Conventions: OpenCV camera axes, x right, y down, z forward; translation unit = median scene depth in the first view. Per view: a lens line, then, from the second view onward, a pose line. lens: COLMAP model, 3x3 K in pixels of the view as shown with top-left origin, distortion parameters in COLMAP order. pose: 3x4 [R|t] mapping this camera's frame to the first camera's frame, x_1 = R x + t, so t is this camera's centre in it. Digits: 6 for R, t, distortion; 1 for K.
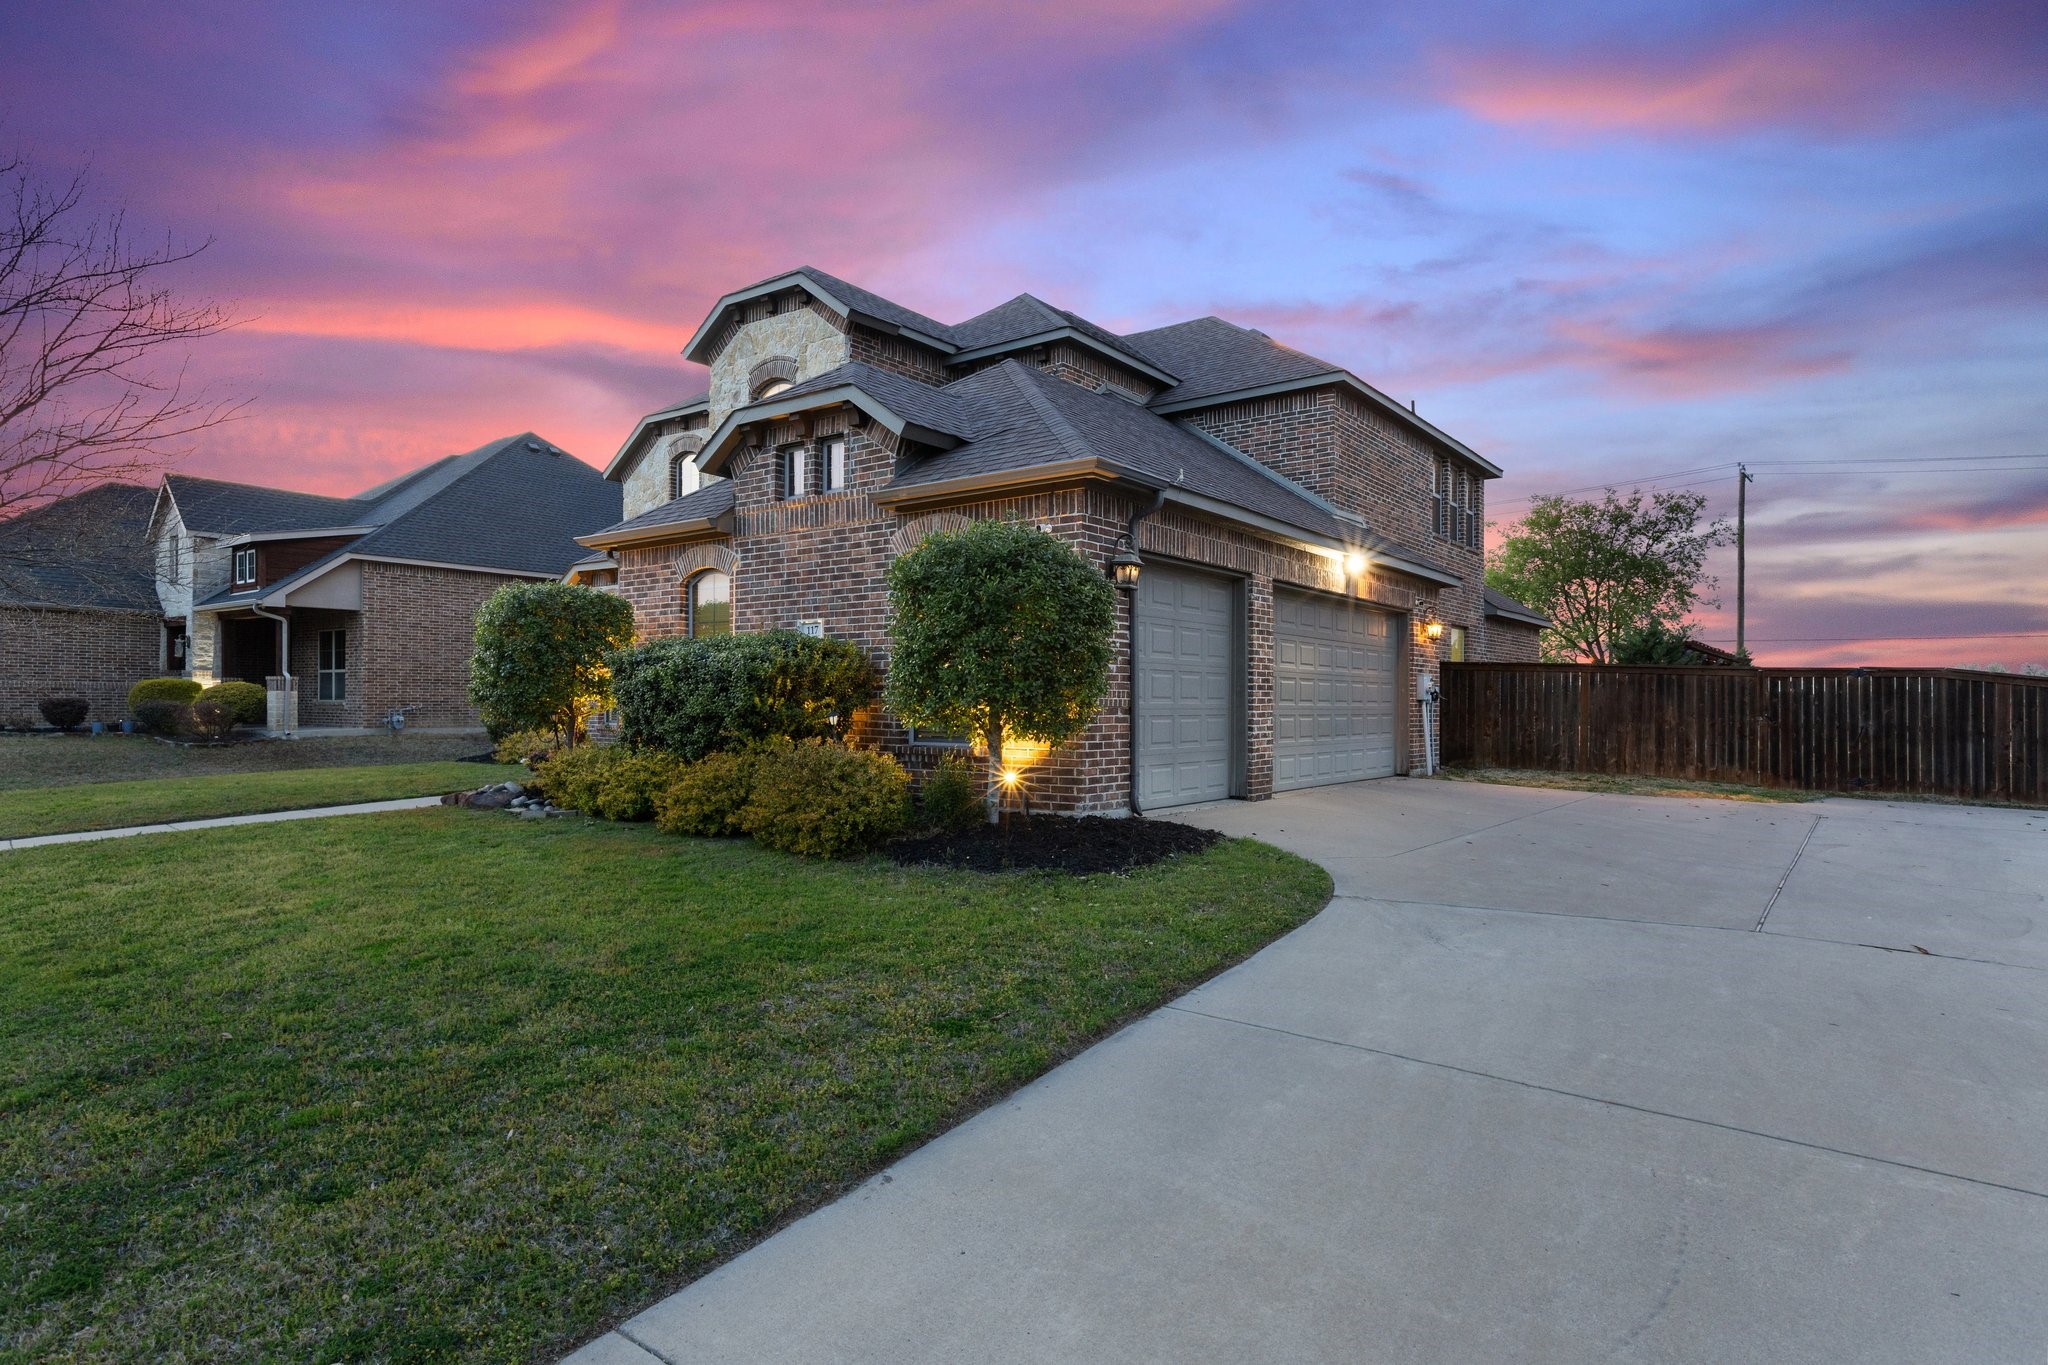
lens RADIAL K [[1087.5, 0, 1024.0], [0, 1087.5, 682.5], [0, 0, 1]] dist [0.000410, 0.000112]
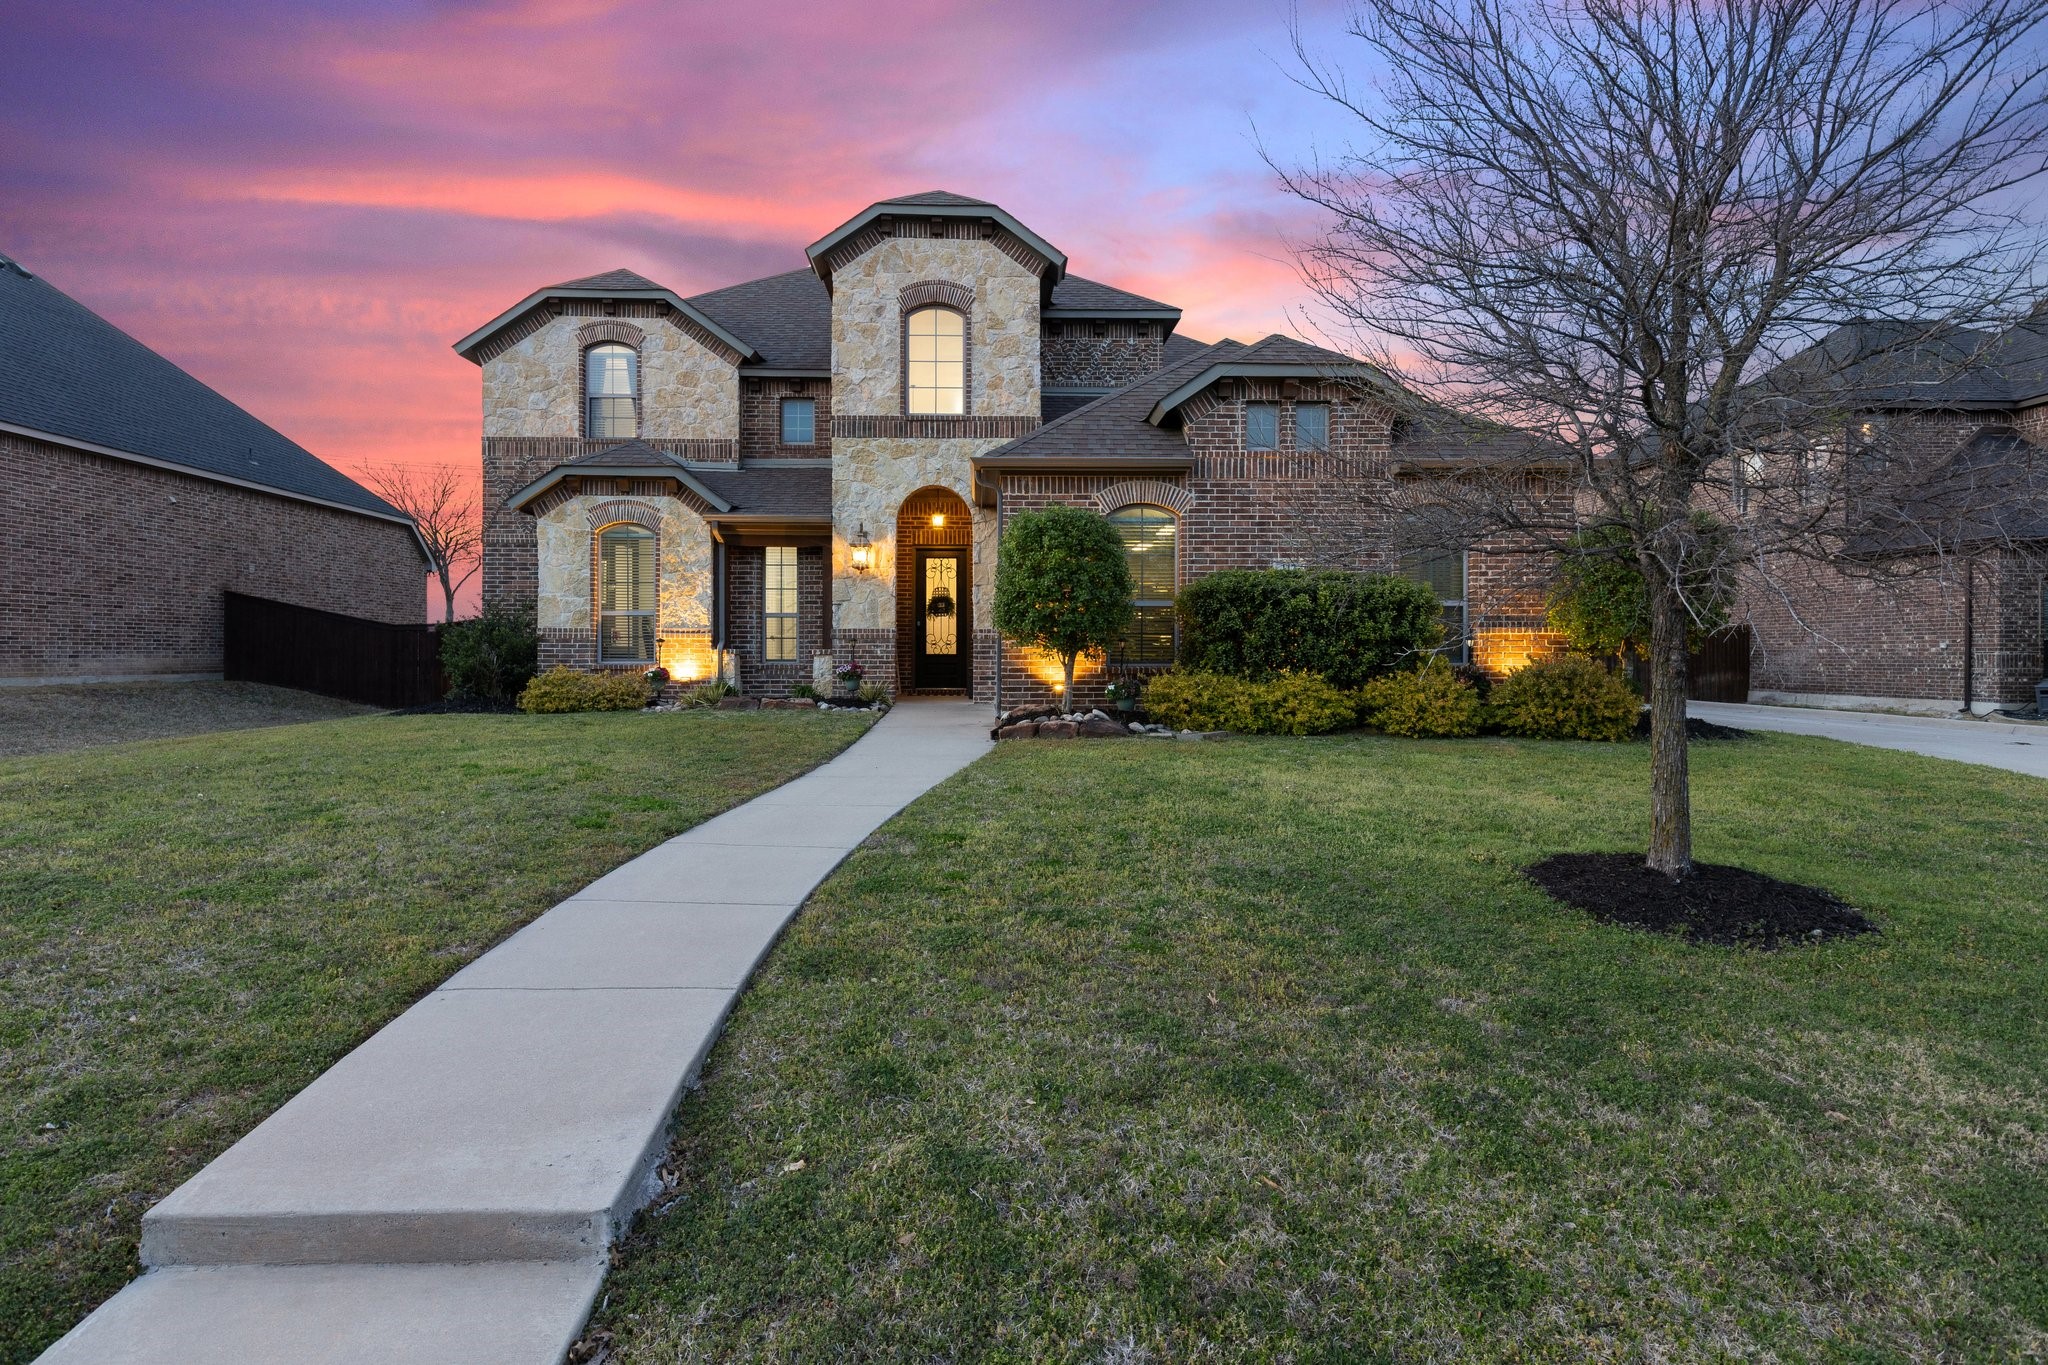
lens RADIAL K [[1137.4, 0, 1015.3], [0, 1137.4, 659.1], [0, 0, 1]] dist [0.000169, 0.000523]
pose [[0.796873, -0.001076, 0.604145, -1.101705], [-0.010286, 0.999829, 0.015348, 0.032064], [-0.604059, -0.018445, 0.796726, 0.195133]]
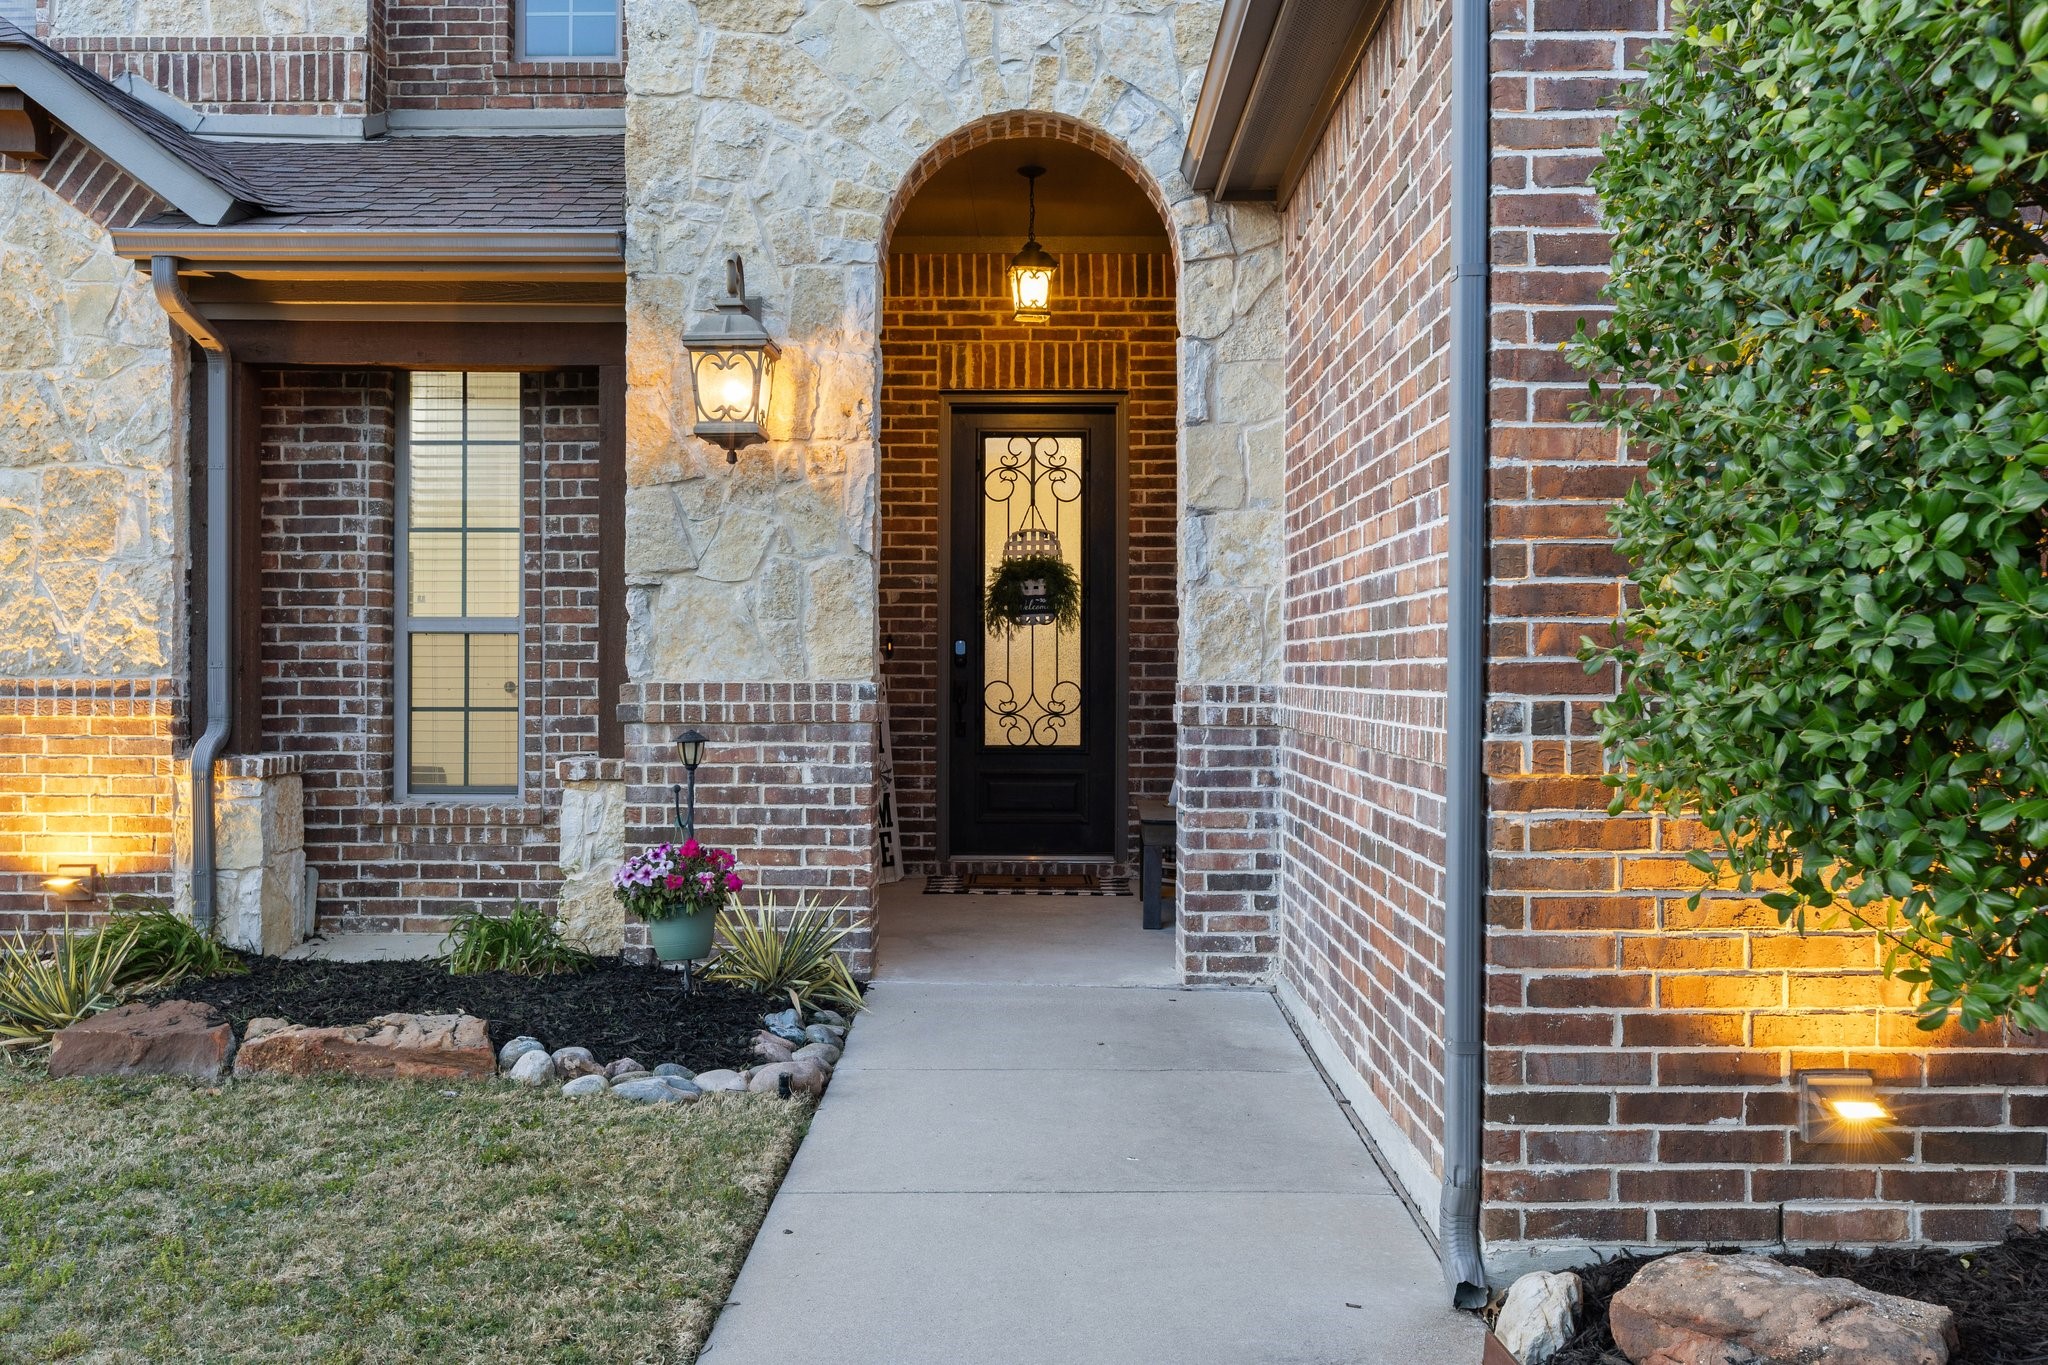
lens RADIAL K [[1849.5, 0, 1024.0], [0, 1849.5, 682.5], [0, 0, 1]] dist [-0.008623, -0.004755]
pose [[0.822394, -0.002131, 0.568915, -0.650421], [-0.012229, 0.999696, 0.021423, 0.003986], [-0.568787, -0.024575, 0.822117, 0.919715]]
